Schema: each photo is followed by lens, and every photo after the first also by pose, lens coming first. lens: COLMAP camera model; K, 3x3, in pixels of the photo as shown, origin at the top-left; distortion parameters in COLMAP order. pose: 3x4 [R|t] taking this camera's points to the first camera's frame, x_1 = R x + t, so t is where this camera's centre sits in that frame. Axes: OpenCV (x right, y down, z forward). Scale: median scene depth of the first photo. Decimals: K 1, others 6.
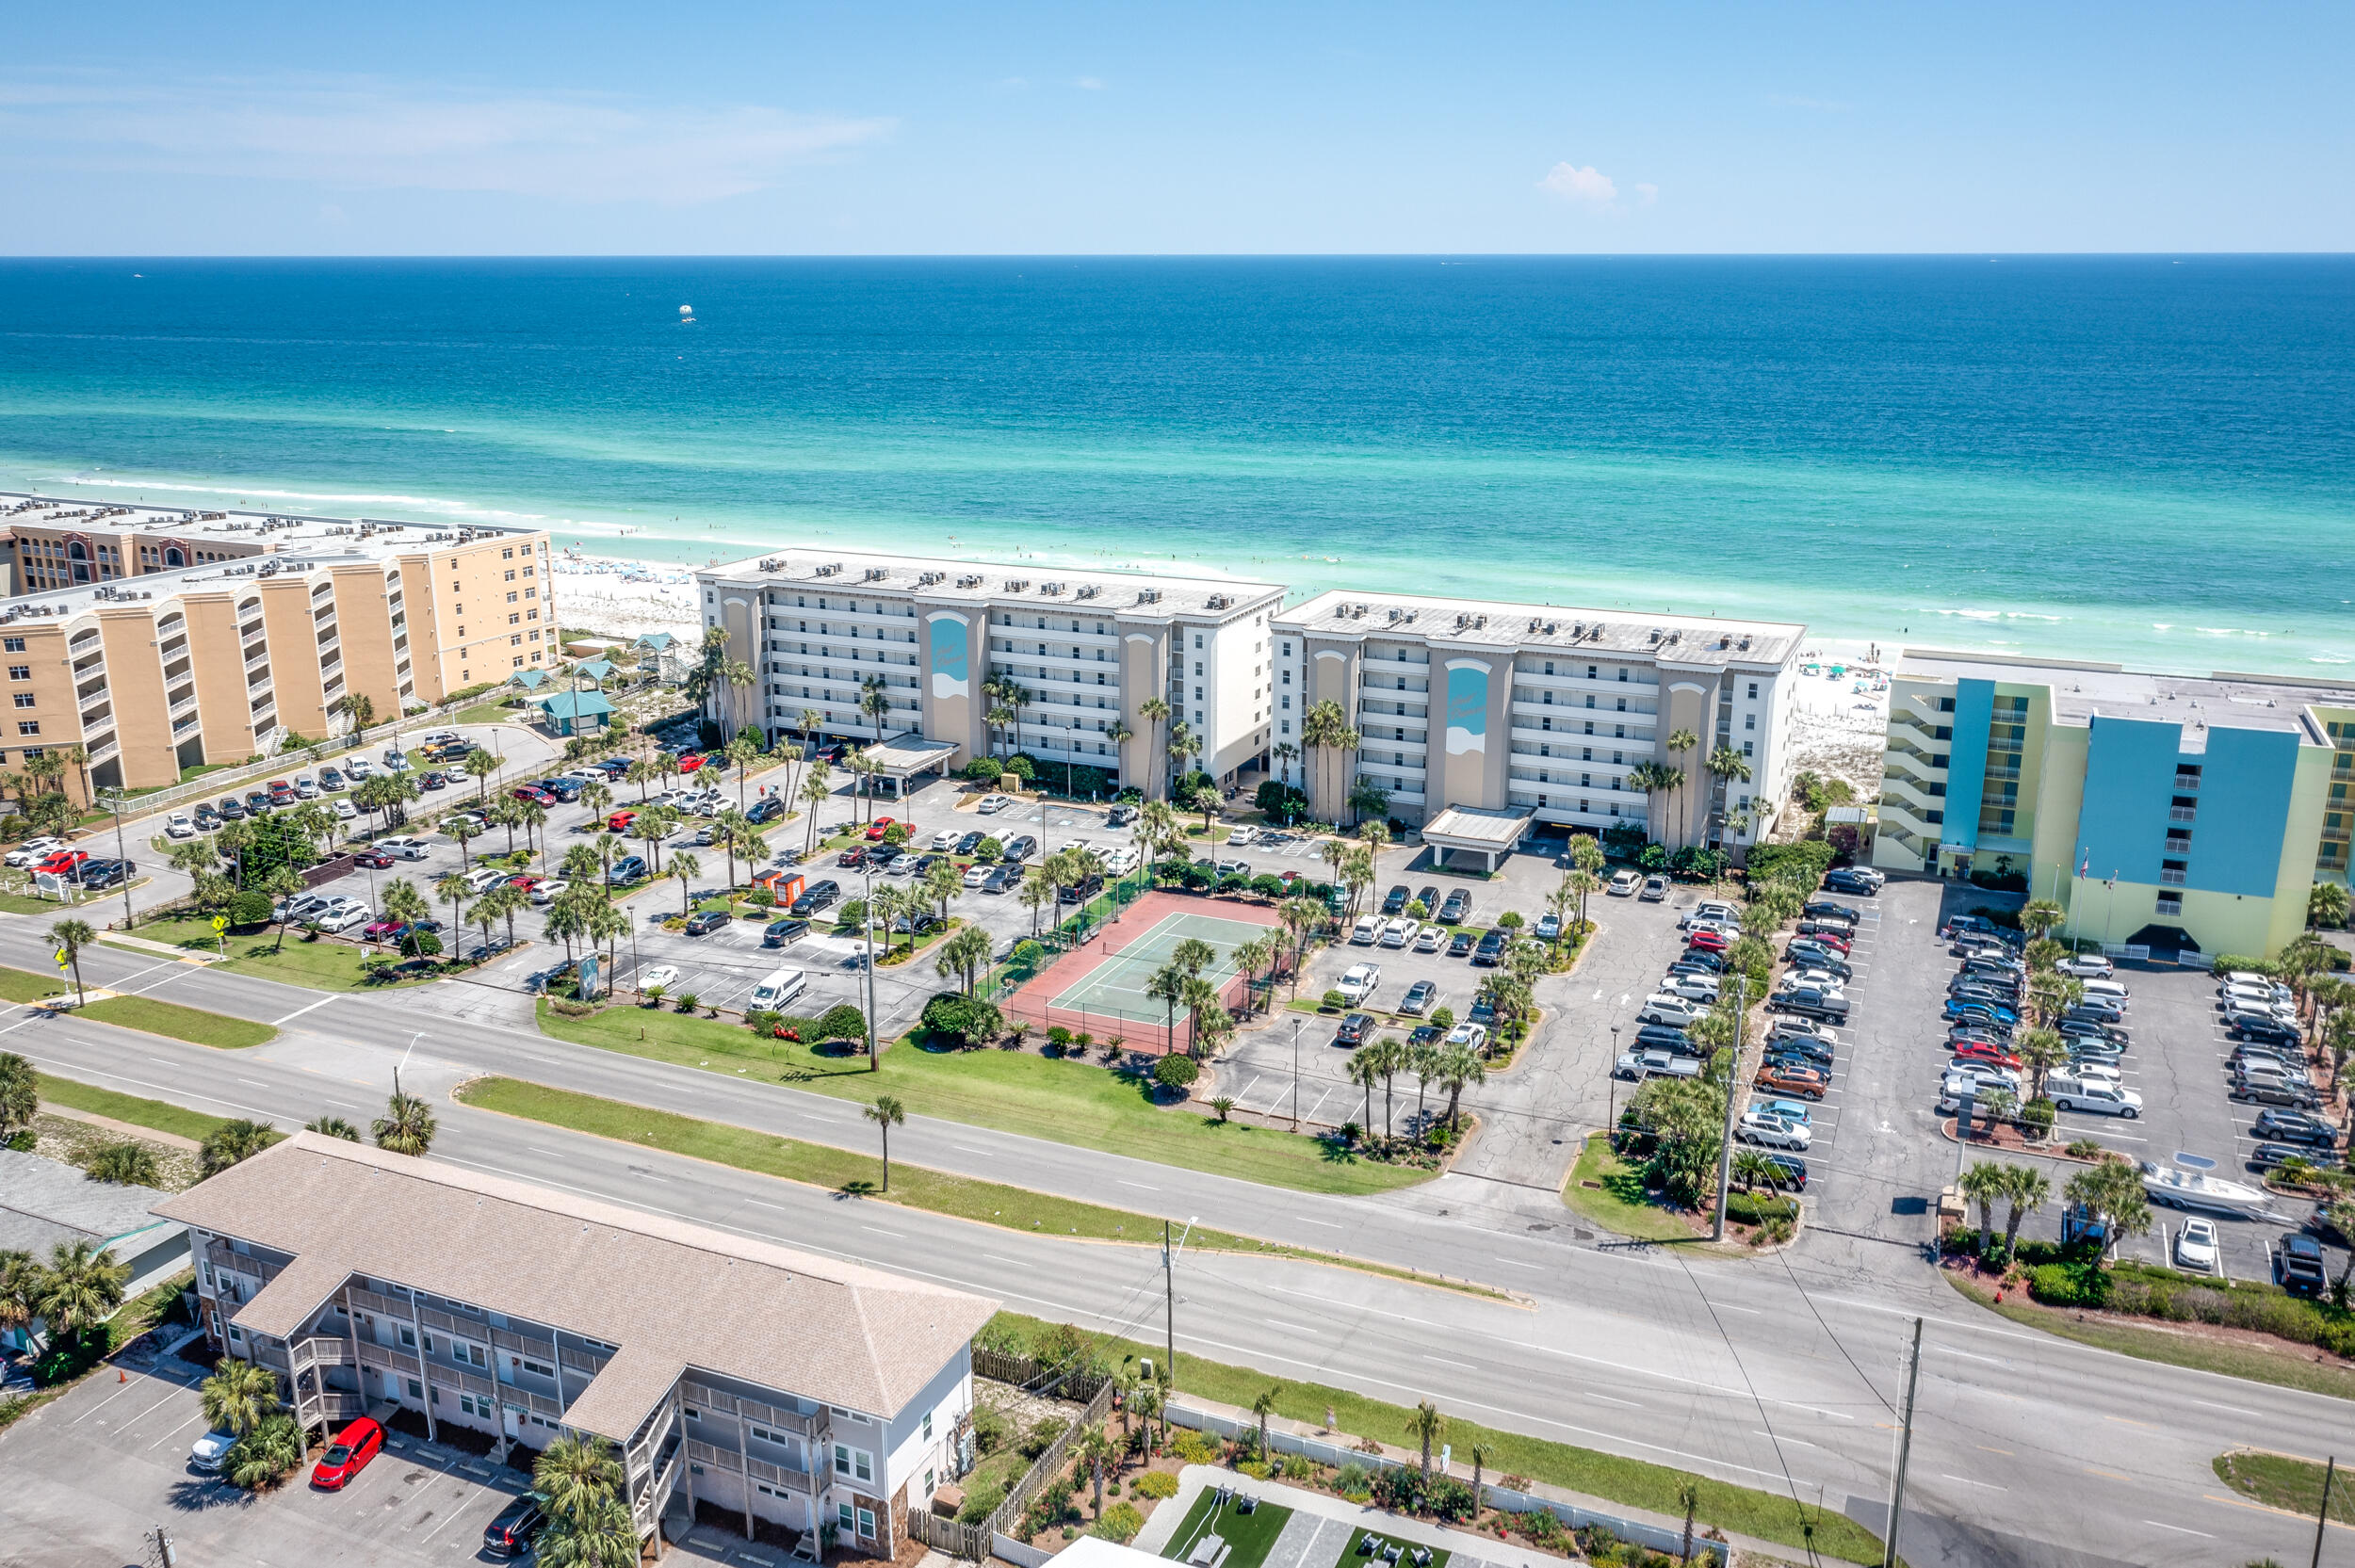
lens RADIAL K [[1913.5, 0, 1218.2], [0, 1913.5, 797.3], [0, 0, 1]] dist [0.002293, -0.006578]
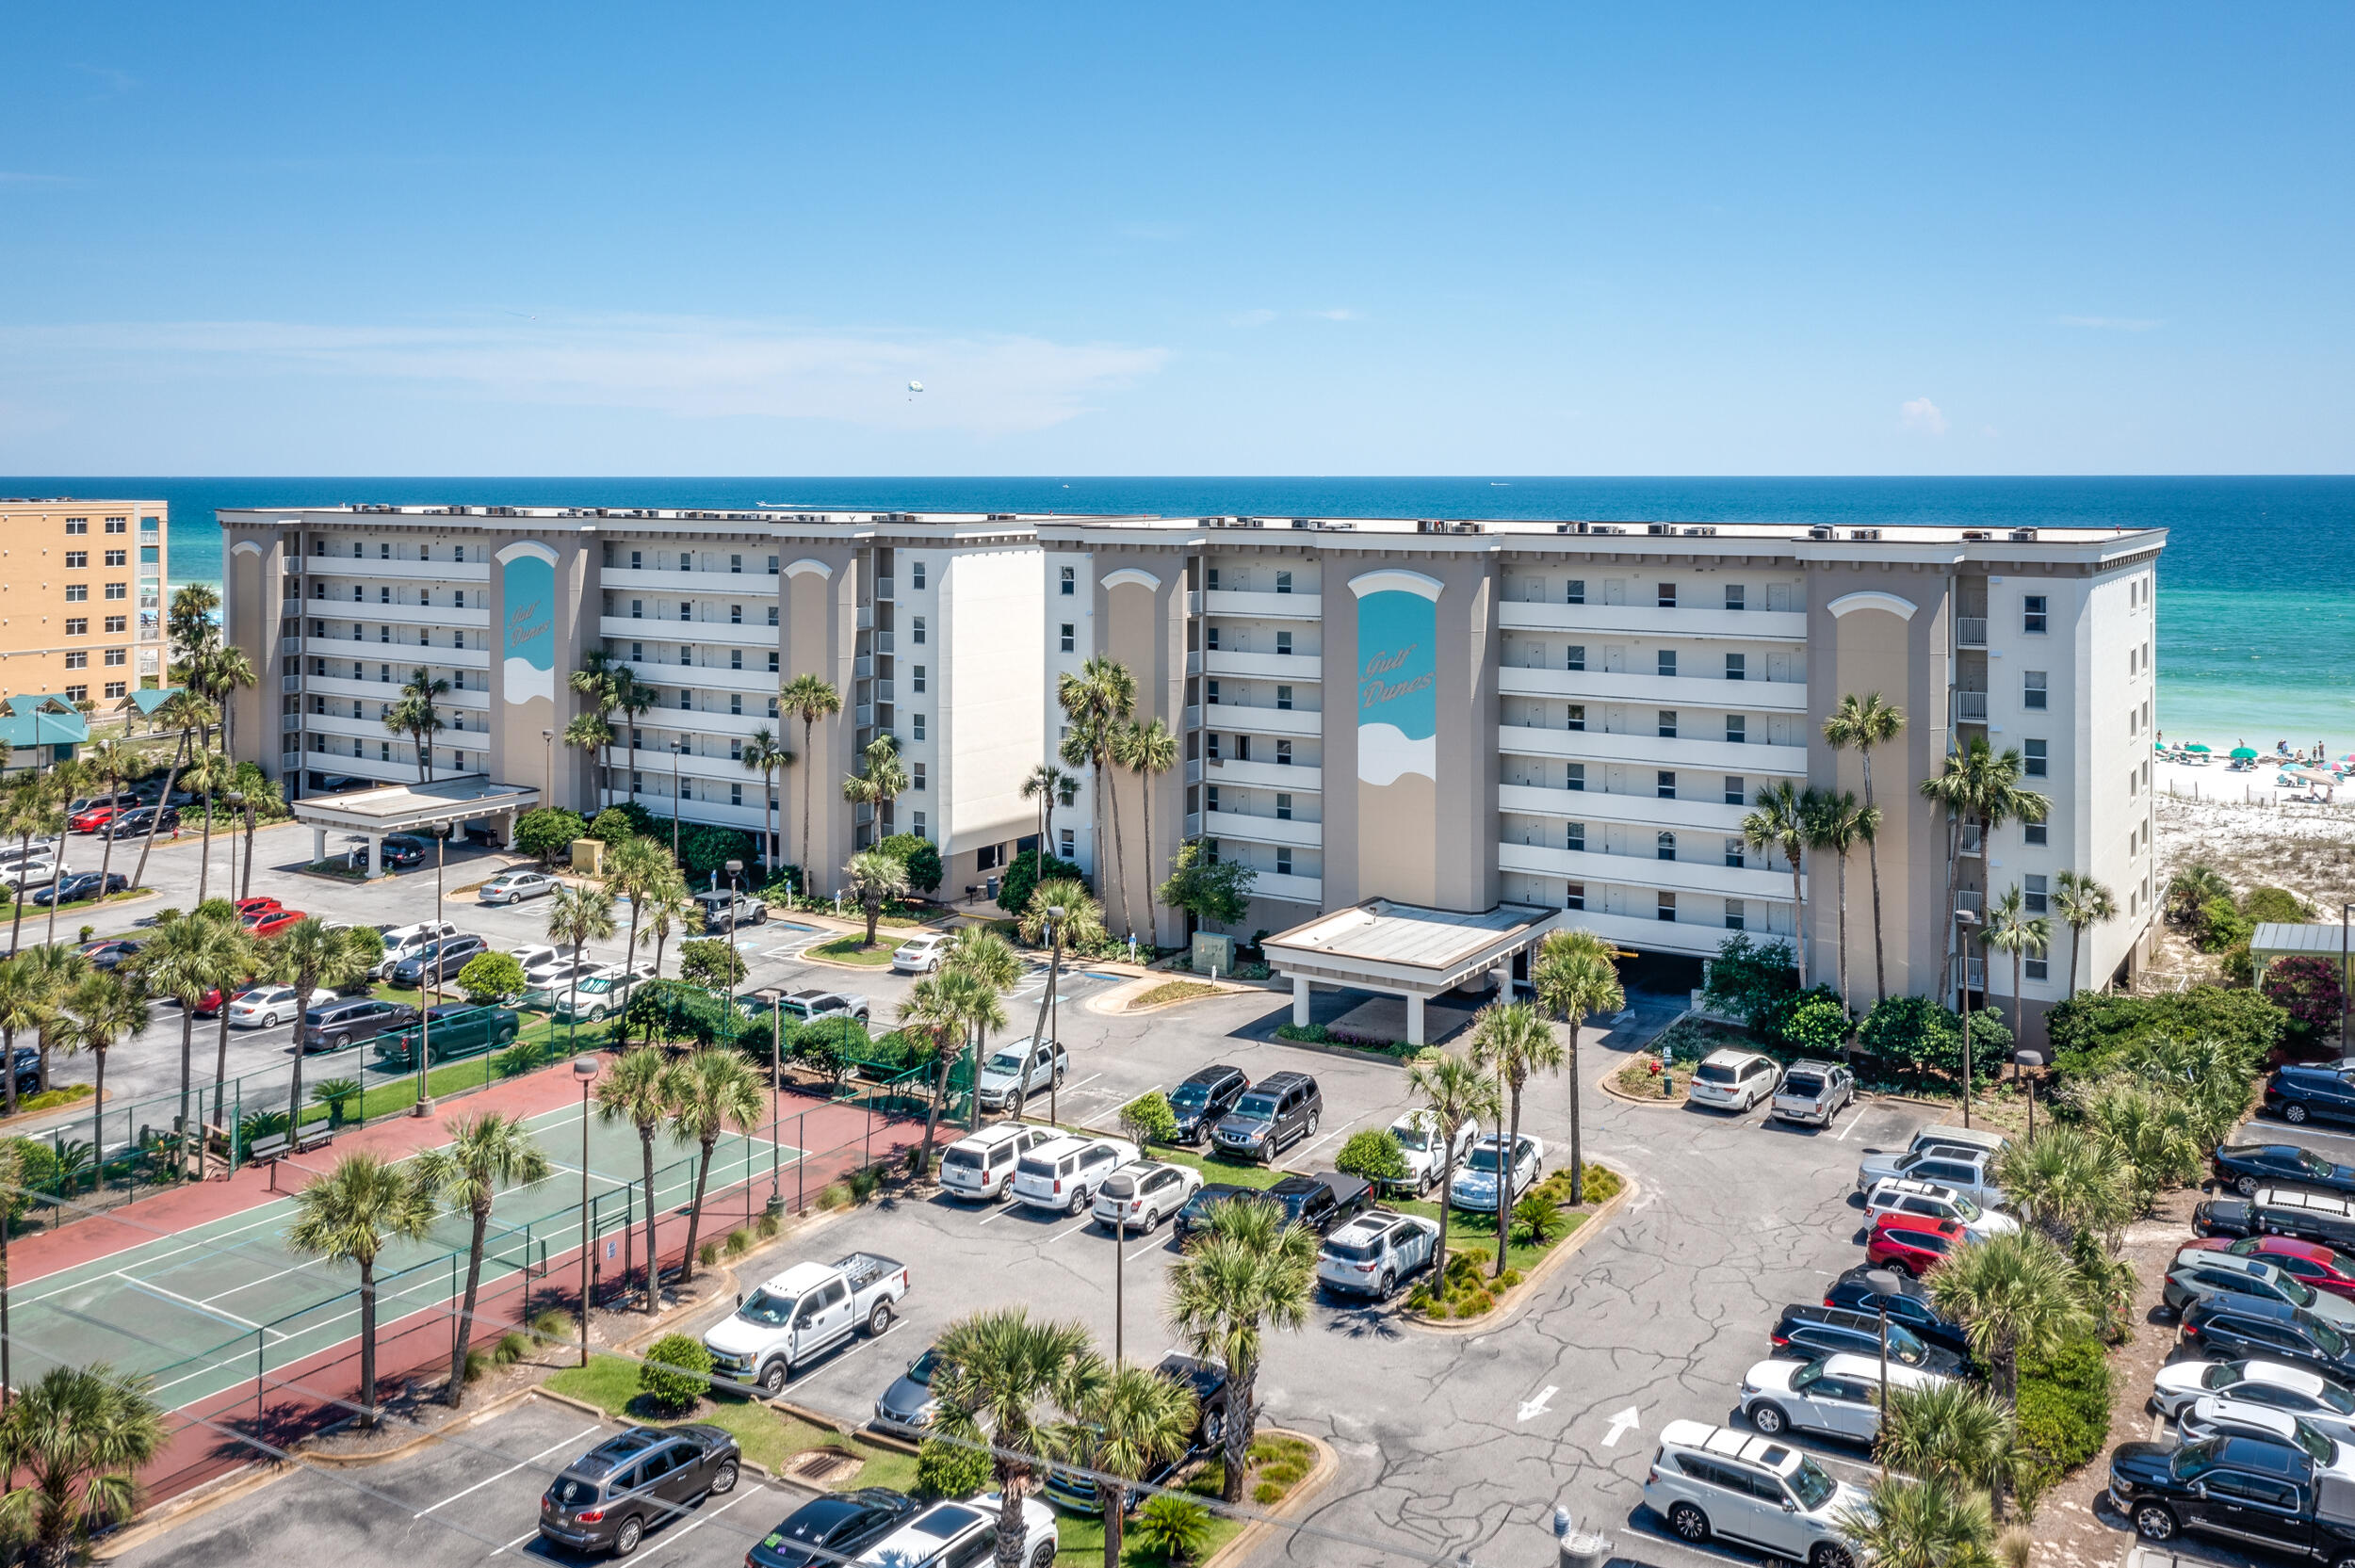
lens RADIAL K [[2040.3, 0, 1217.6], [0, 2040.3, 453.5], [0, 0, 1]] dist [-0.006699, 0.002879]
pose [[0.989329, -0.001973, -0.145684, 0.166122], [-0.039584, 0.958658, -0.281795, 0.042712], [0.140217, 0.284554, 0.948350, 0.538643]]
